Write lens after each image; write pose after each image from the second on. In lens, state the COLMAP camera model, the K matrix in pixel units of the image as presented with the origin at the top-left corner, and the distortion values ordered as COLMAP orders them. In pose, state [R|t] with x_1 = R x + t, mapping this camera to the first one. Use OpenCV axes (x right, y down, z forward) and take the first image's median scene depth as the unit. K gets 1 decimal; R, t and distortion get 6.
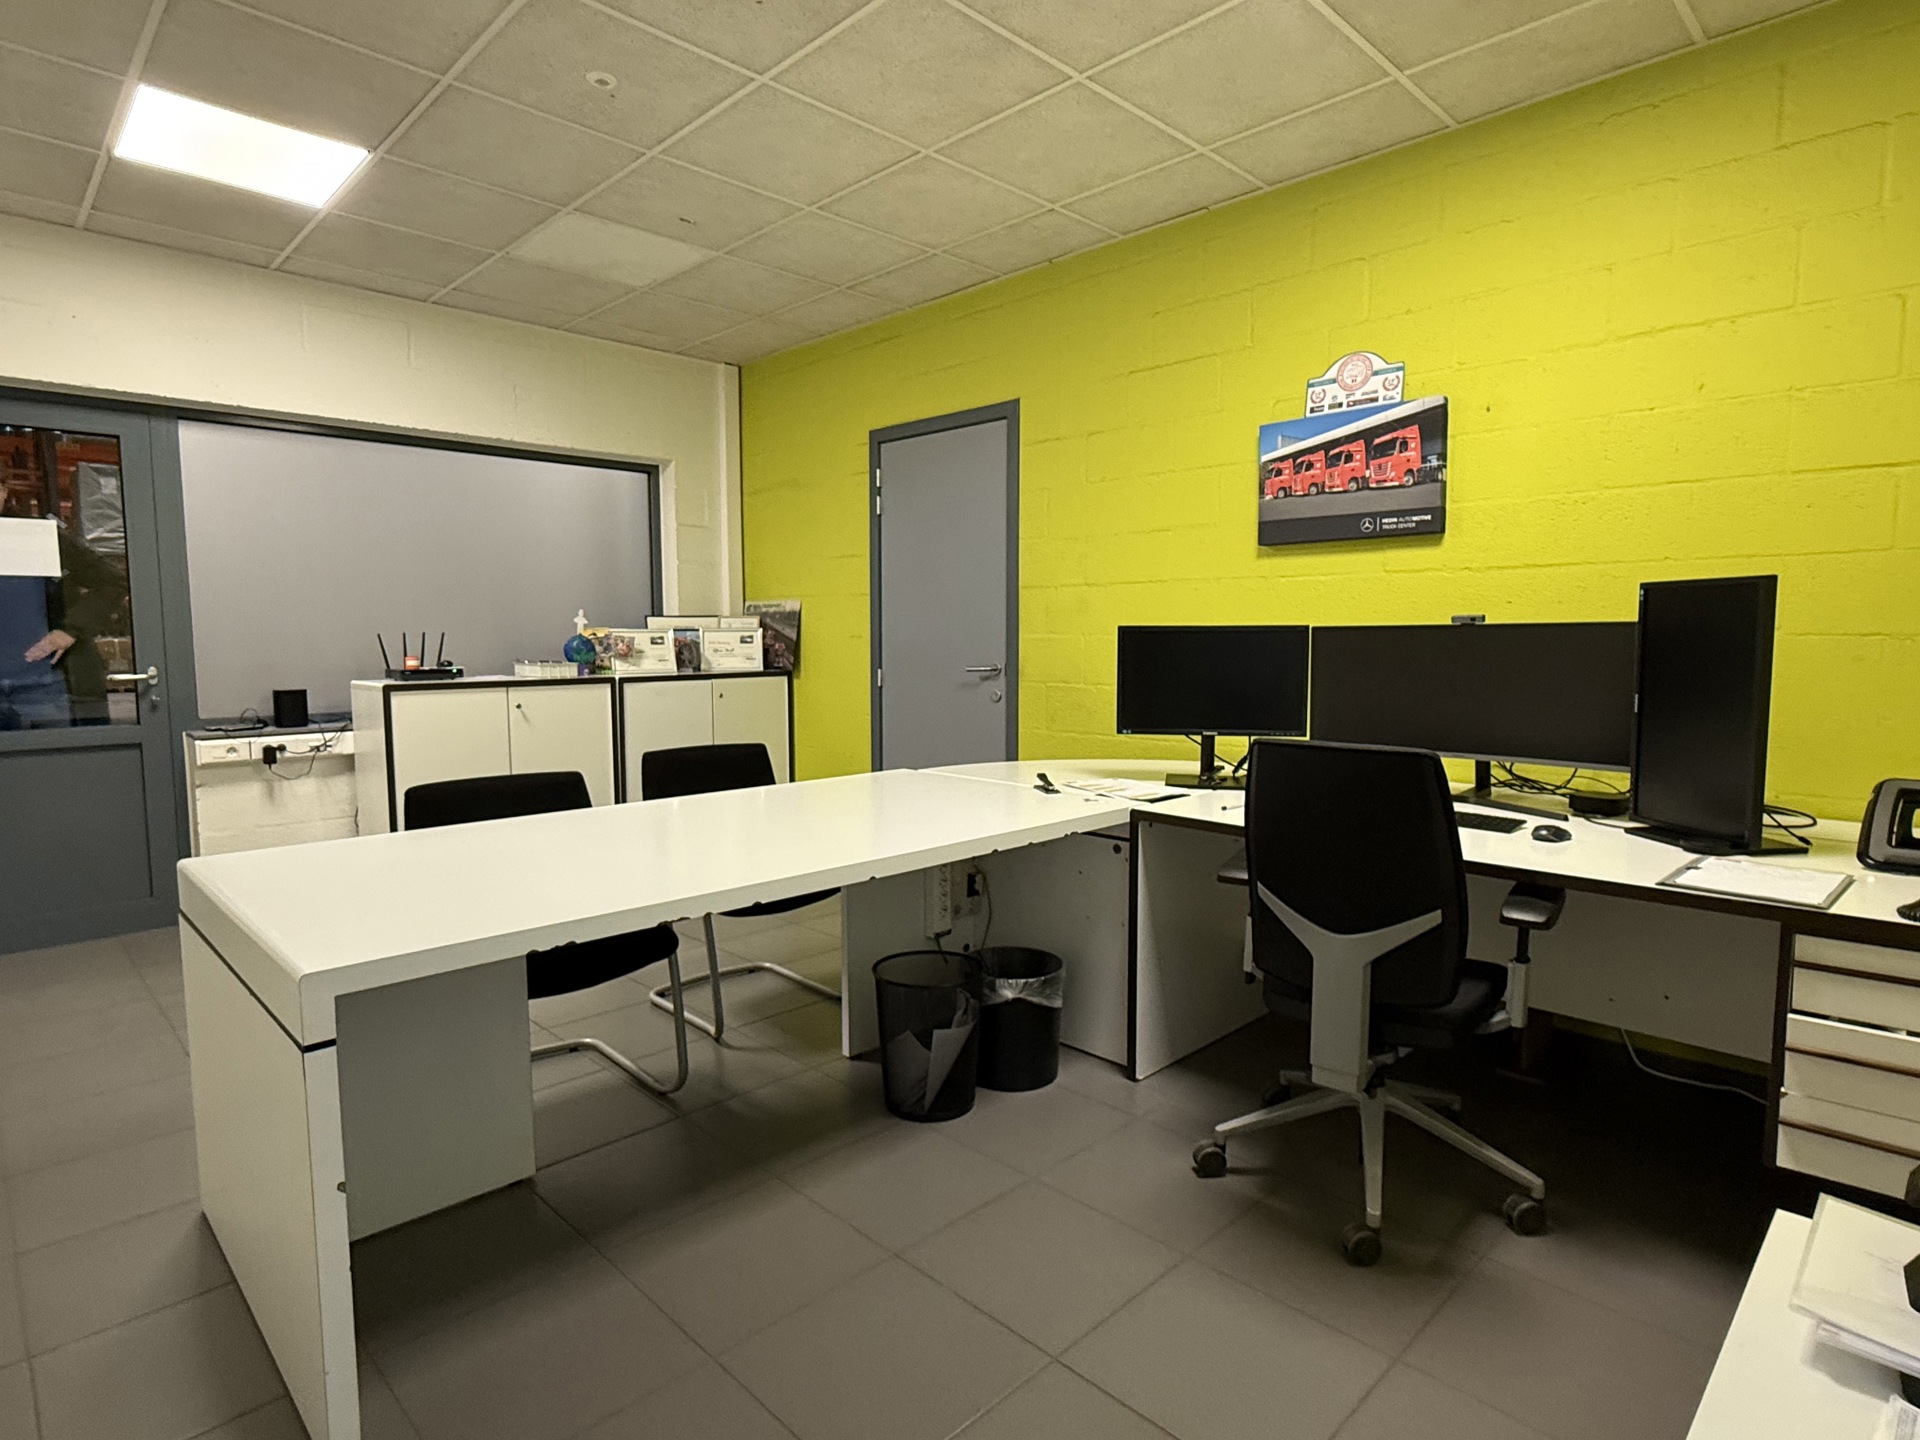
lens RADIAL K [[1044.0, 0, 966.3], [0, 1044.0, 725.1], [0, 0, 1]] dist [0.005116, 0.000114]
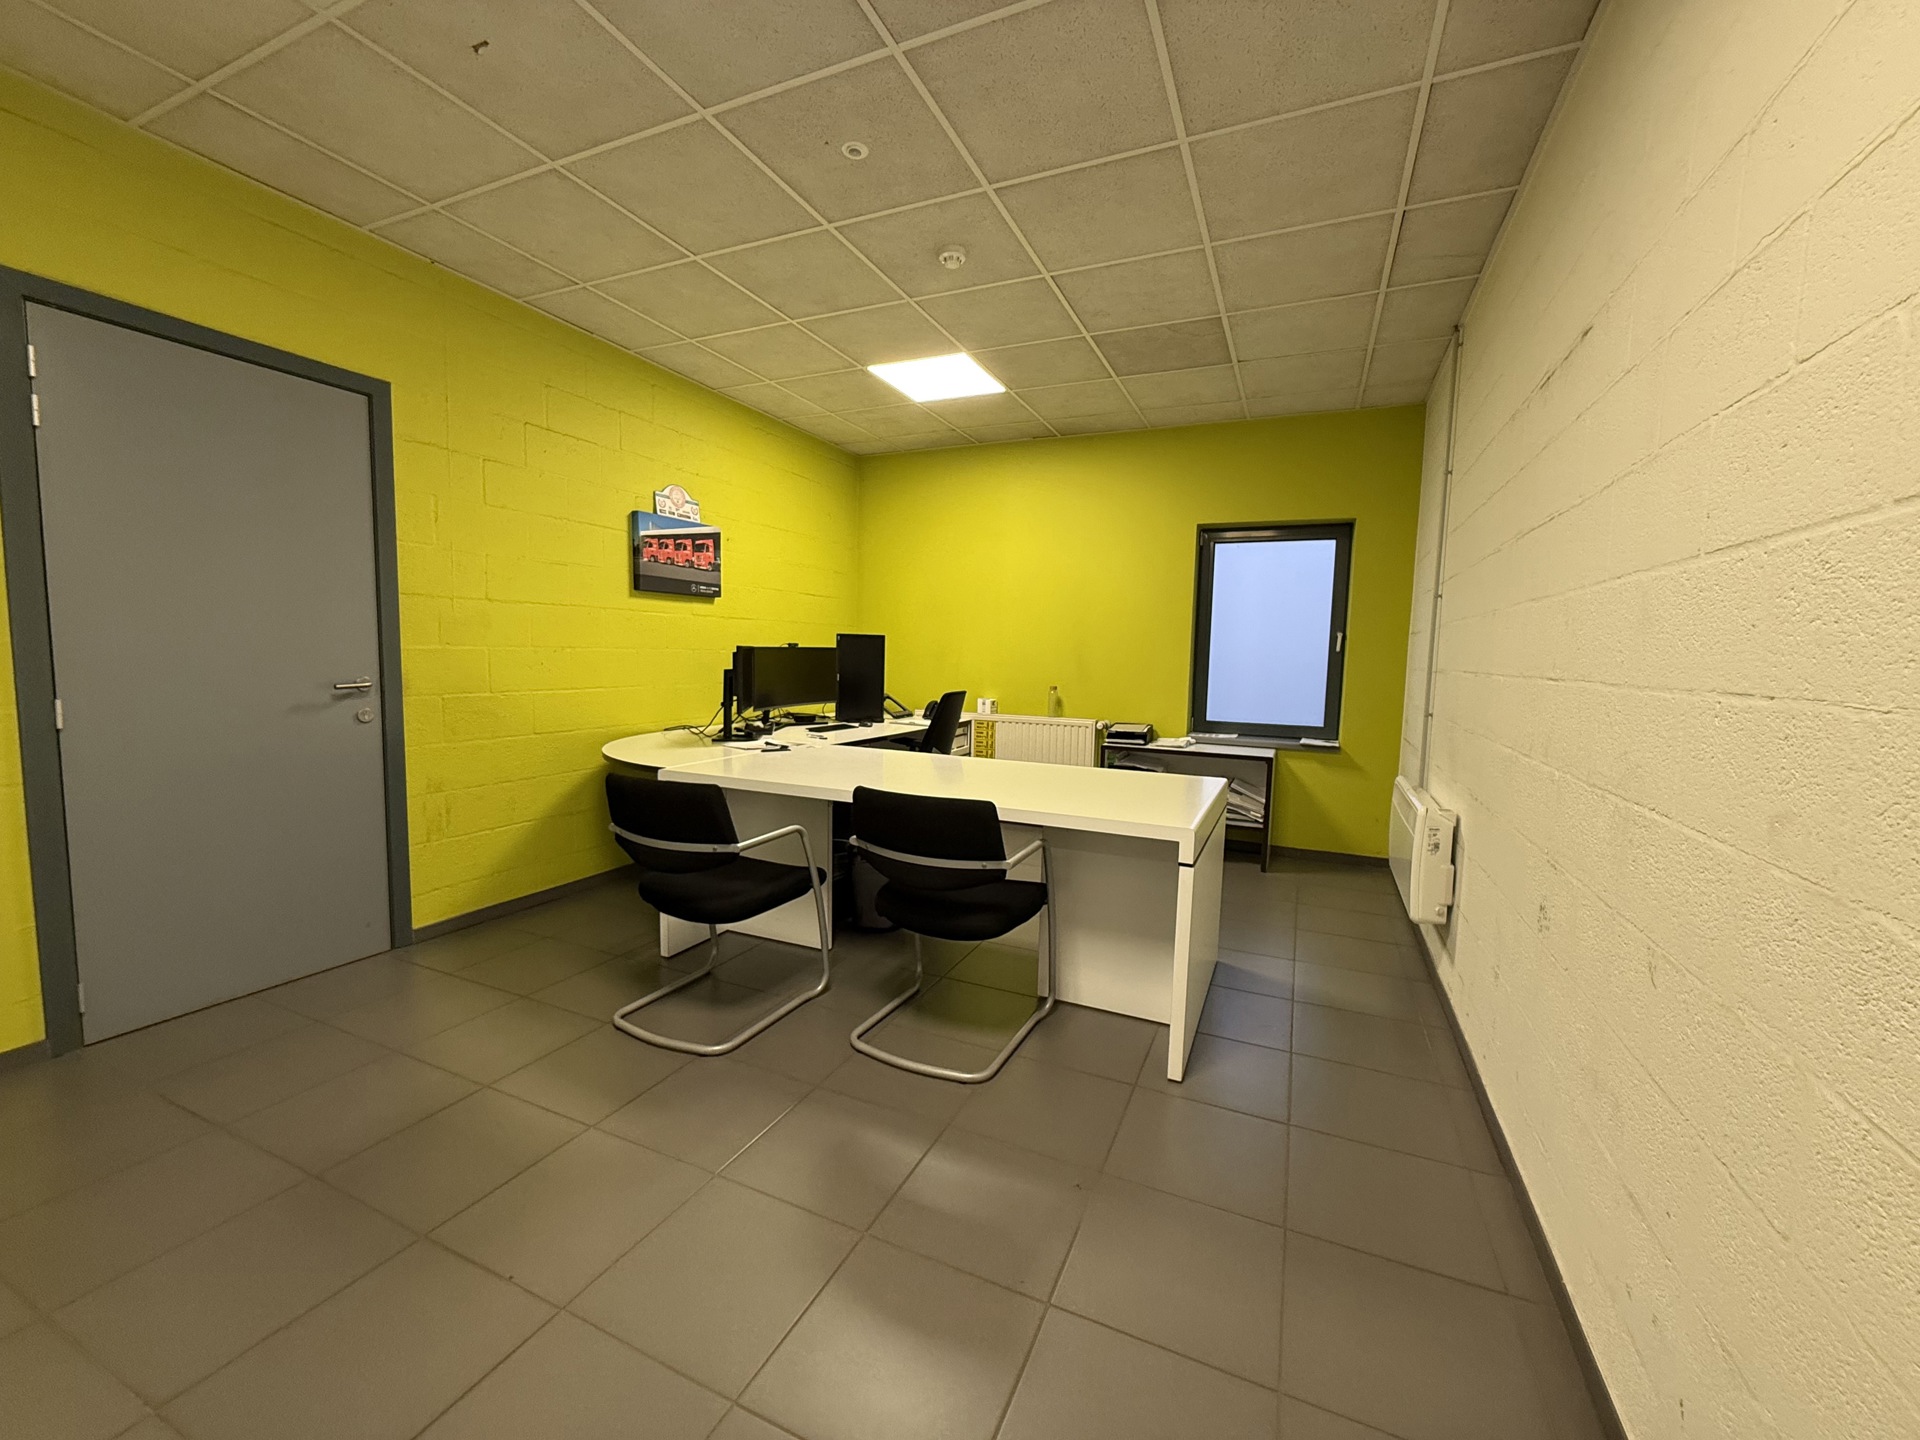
lens RADIAL K [[763.0, 0, 966.4], [0, 763.0, 718.4], [0, 0, 1]] dist [0.002759, 0.001068]
pose [[-0.363341, -0.090807, 0.927220, -1.006797], [0.057890, 0.991115, 0.119749, -0.099832], [-0.929856, 0.097187, -0.354856, 1.047035]]
